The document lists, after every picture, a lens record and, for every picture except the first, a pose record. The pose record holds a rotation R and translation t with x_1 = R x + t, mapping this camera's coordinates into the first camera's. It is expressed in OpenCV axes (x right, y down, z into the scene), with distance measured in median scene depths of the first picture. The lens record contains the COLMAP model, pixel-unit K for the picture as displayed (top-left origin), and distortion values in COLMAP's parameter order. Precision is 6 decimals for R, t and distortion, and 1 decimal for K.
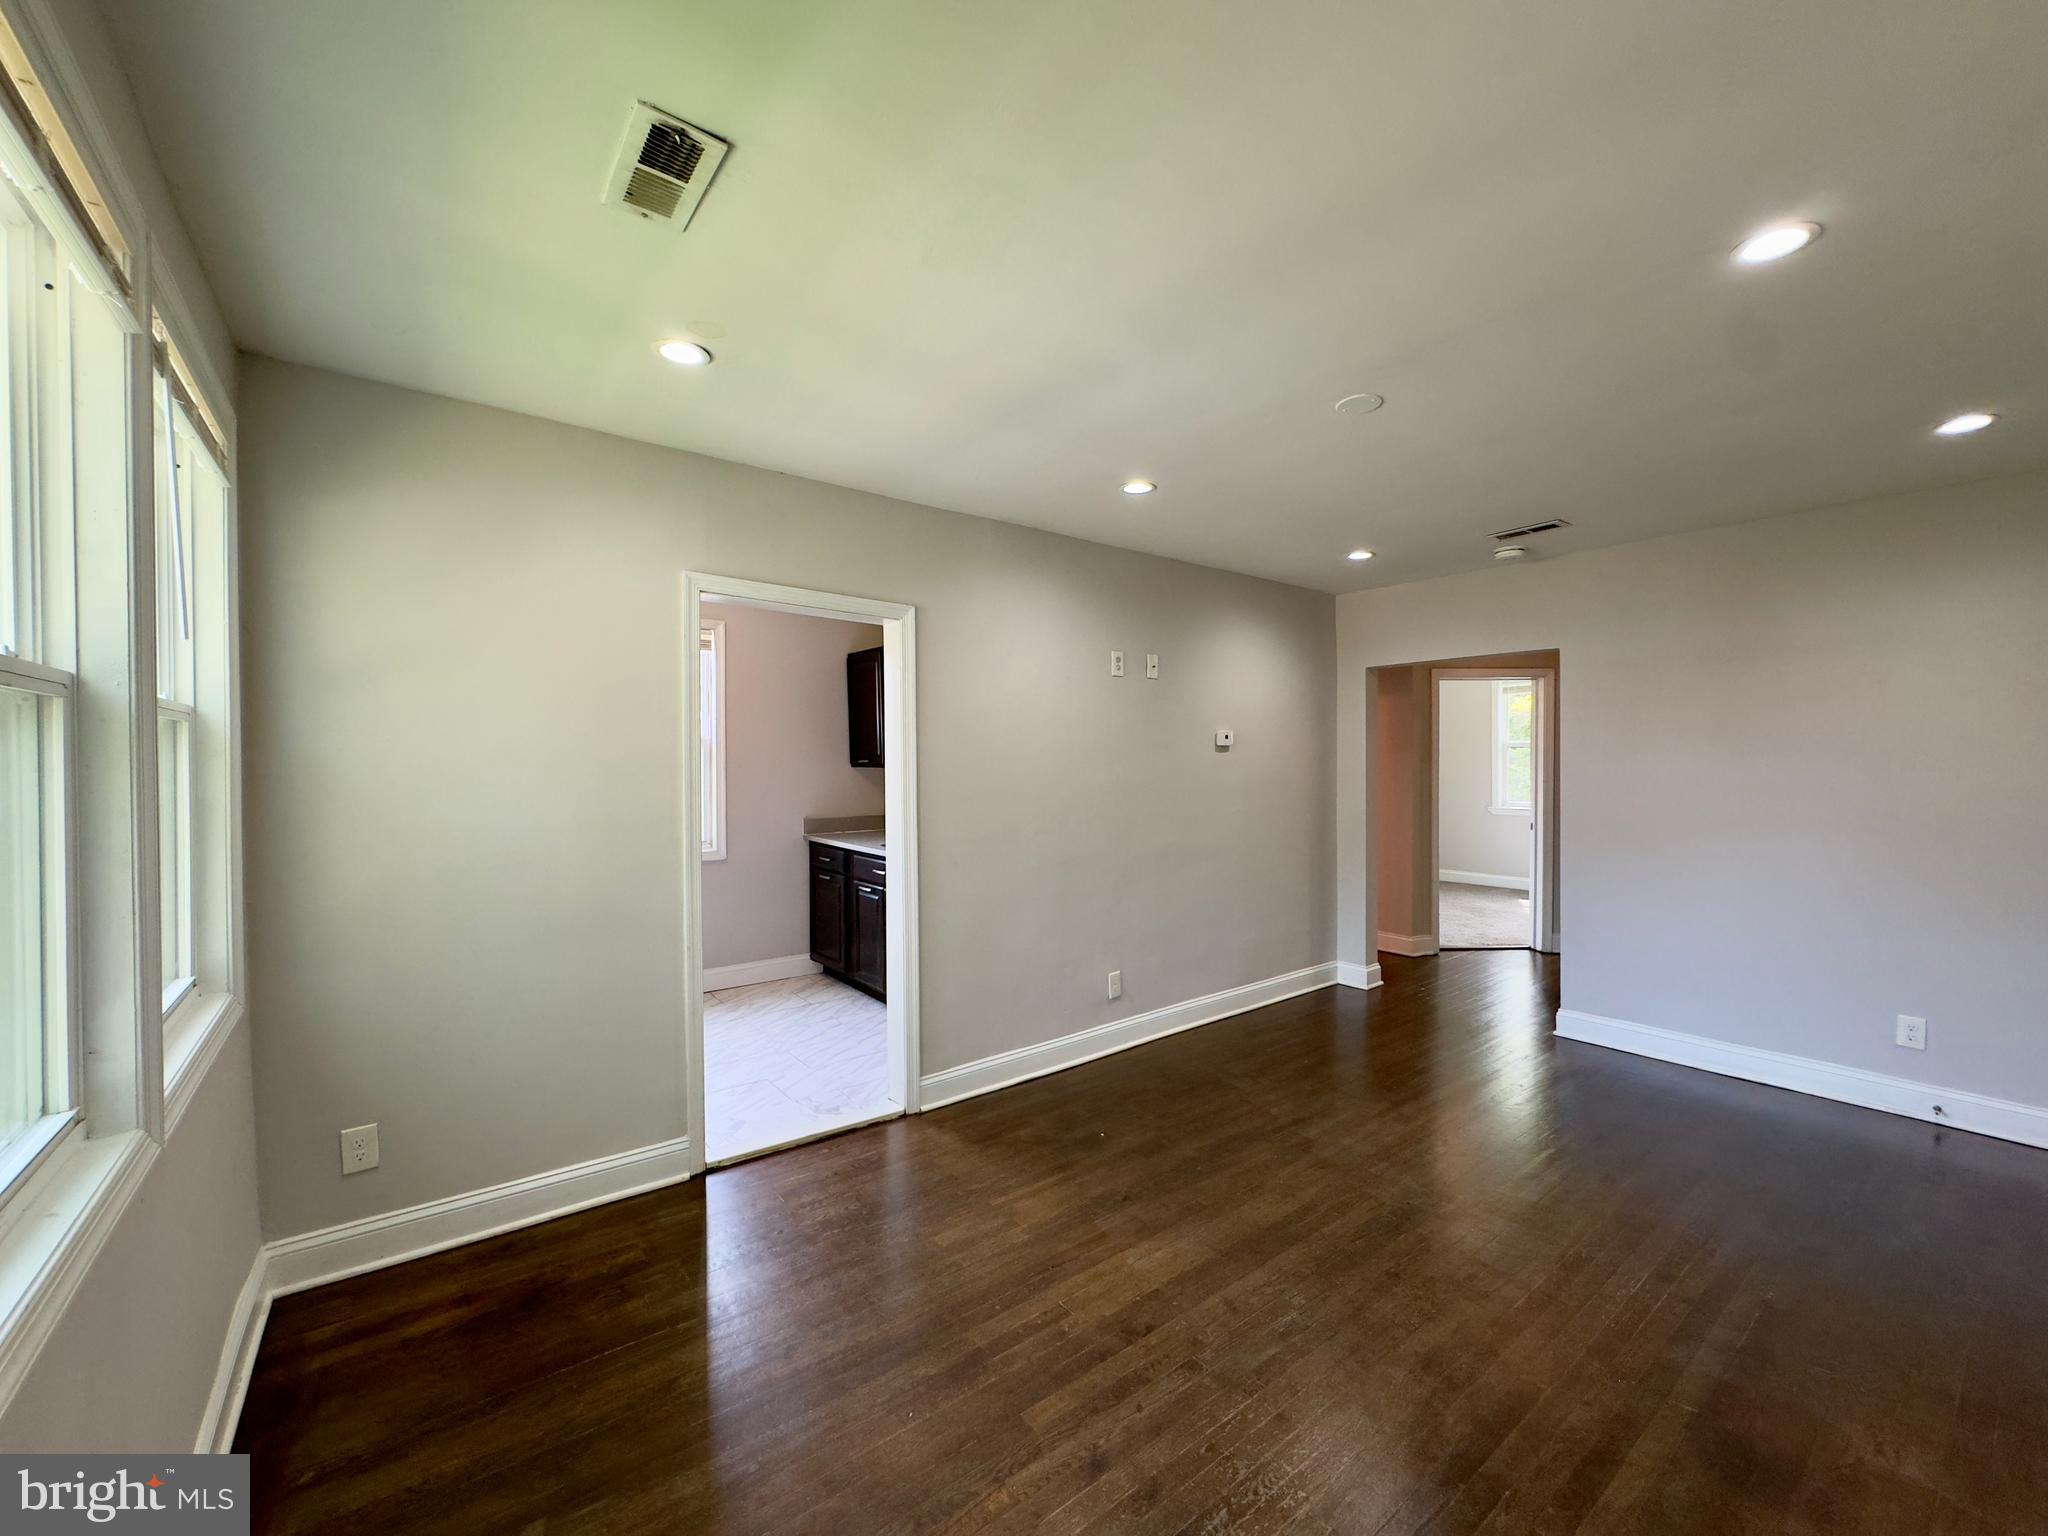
lens RADIAL K [[818.9, 0, 1013.9], [0, 818.9, 767.5], [0, 0, 1]] dist [-0.000671, -0.000139]
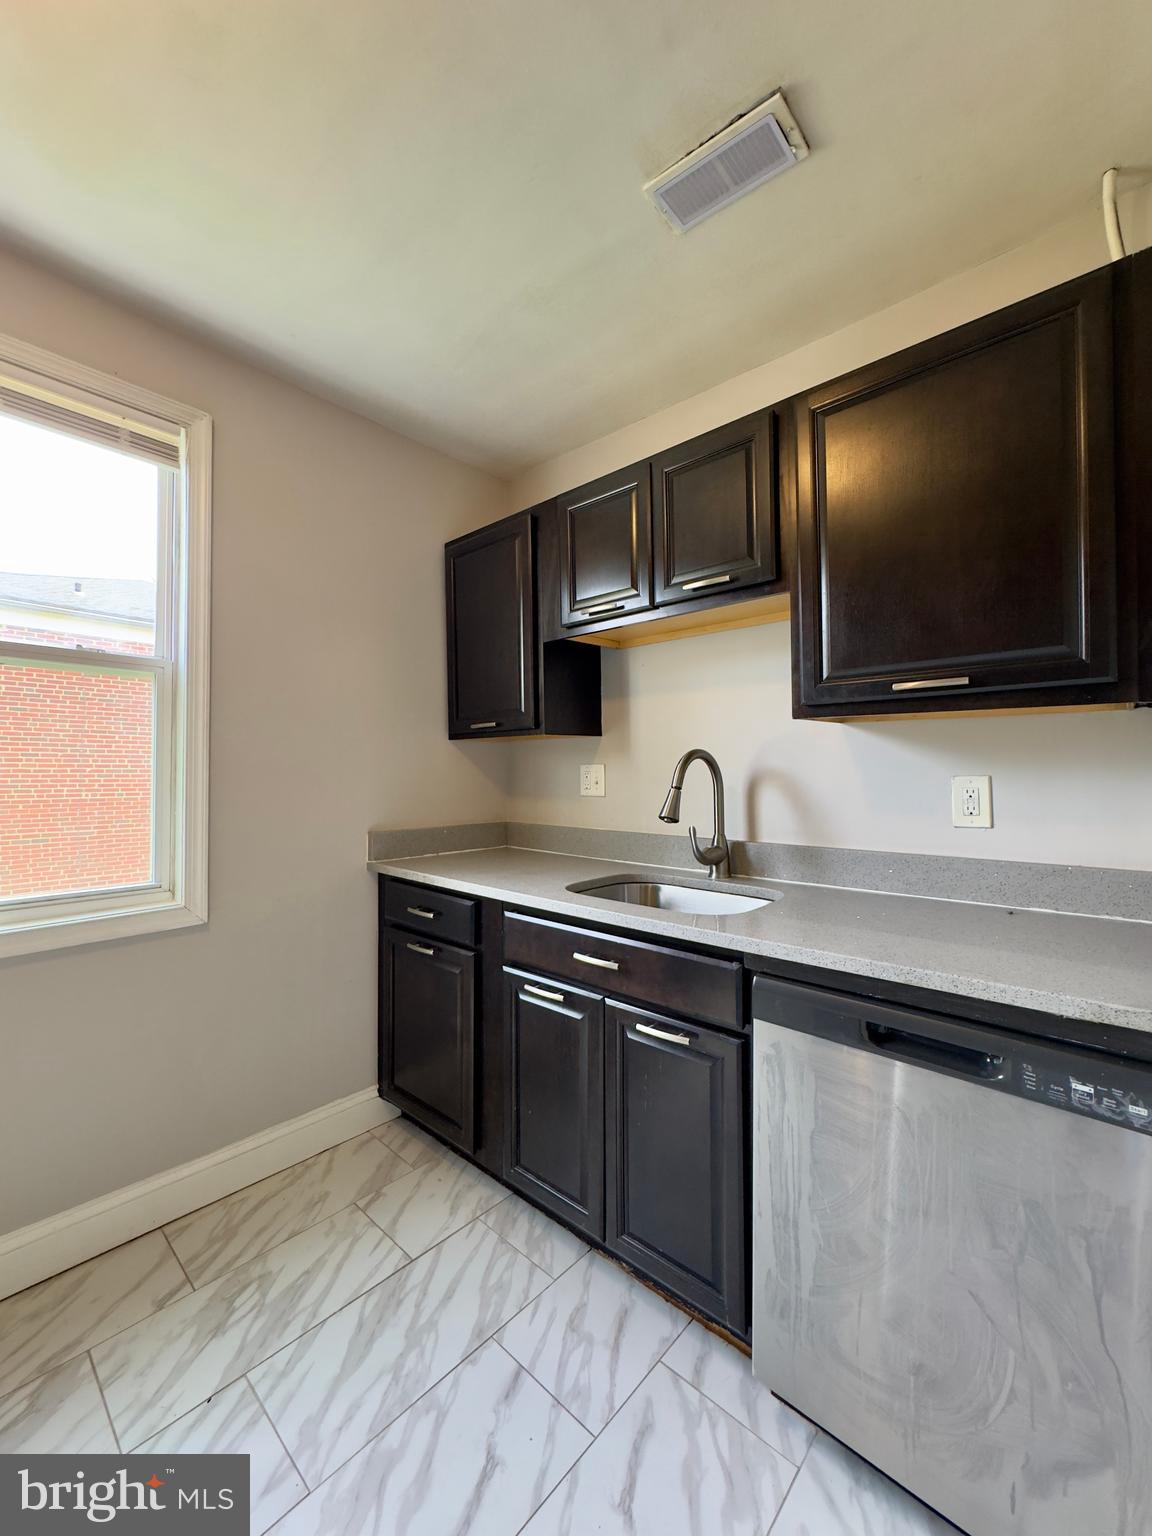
lens RADIAL K [[614.2, 0, 578.3], [0, 614.2, 767.4], [0, 0, 1]] dist [-0.000671, -0.000139]
pose [[0.983018, 0.005990, 0.183412, -0.209473], [-0.001510, 0.999697, -0.024559, 0.031945], [-0.183503, 0.023865, 0.982729, 0.618844]]
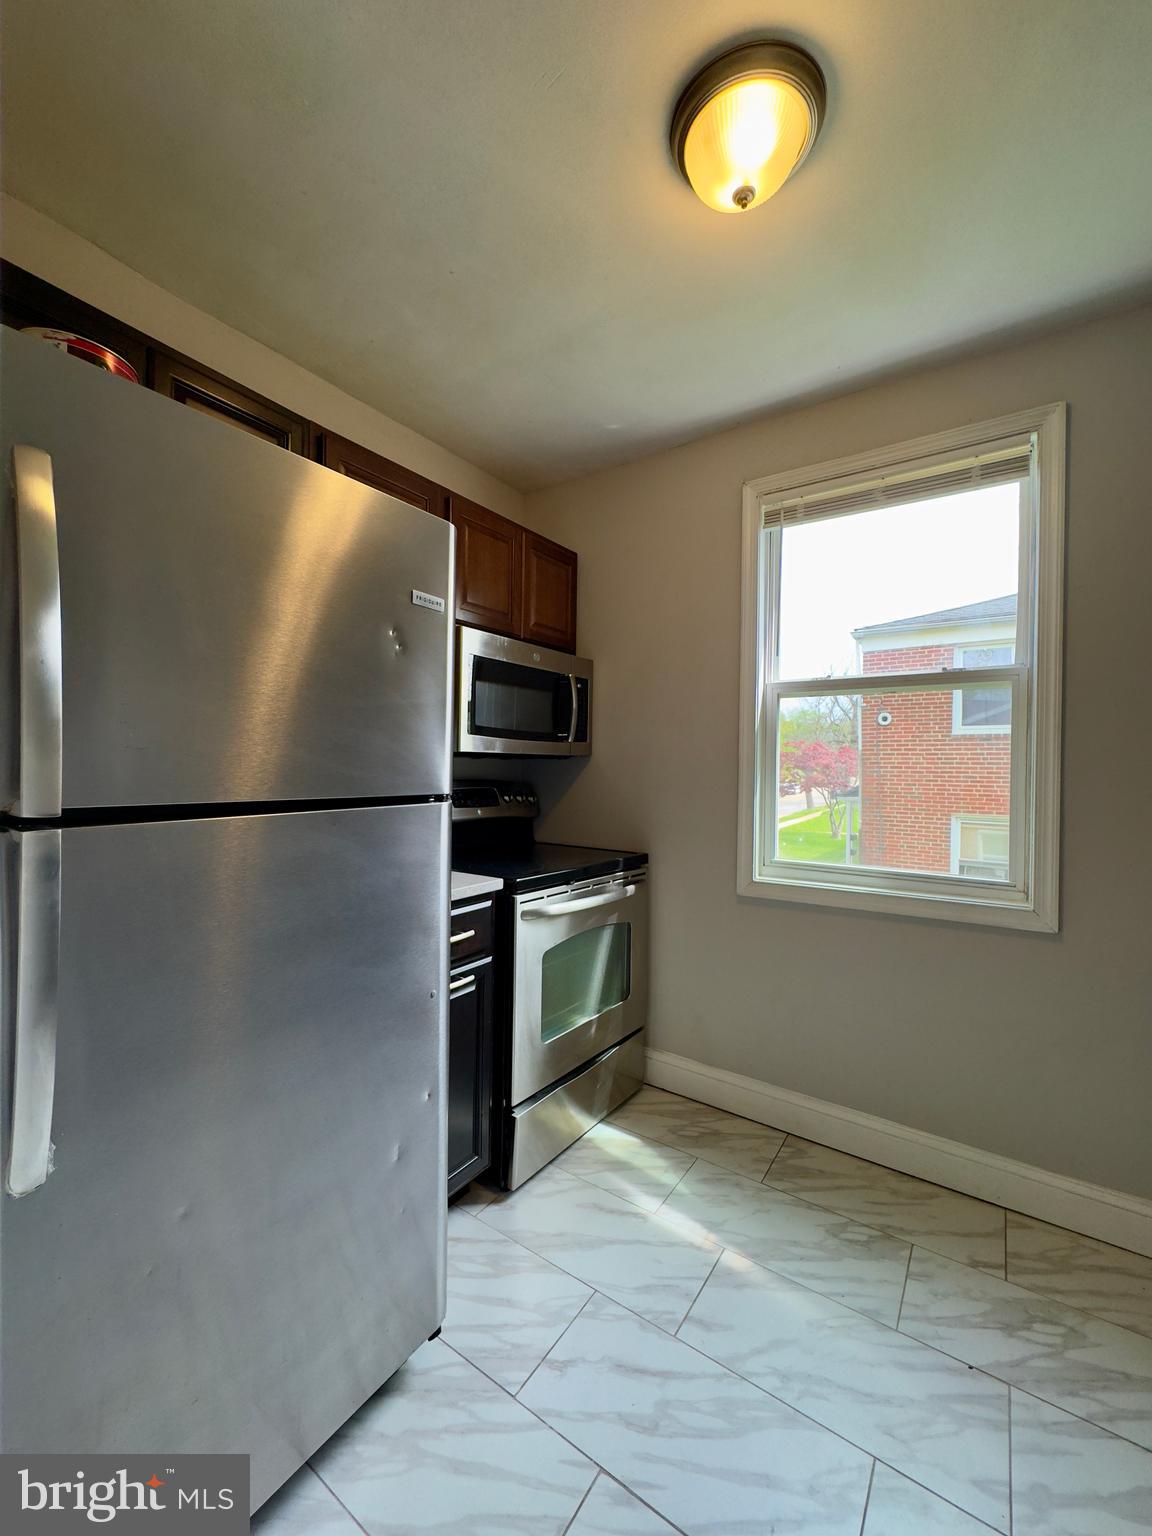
lens RADIAL K [[614.2, 0, 568.7], [0, 614.2, 764.9], [0, 0, 1]] dist [-0.000671, -0.000139]
pose [[0.306564, 0.011038, -0.951786, -0.116014], [-0.022112, 0.999745, 0.004472, 0.024108], [0.951593, 0.019675, 0.306730, 0.643261]]
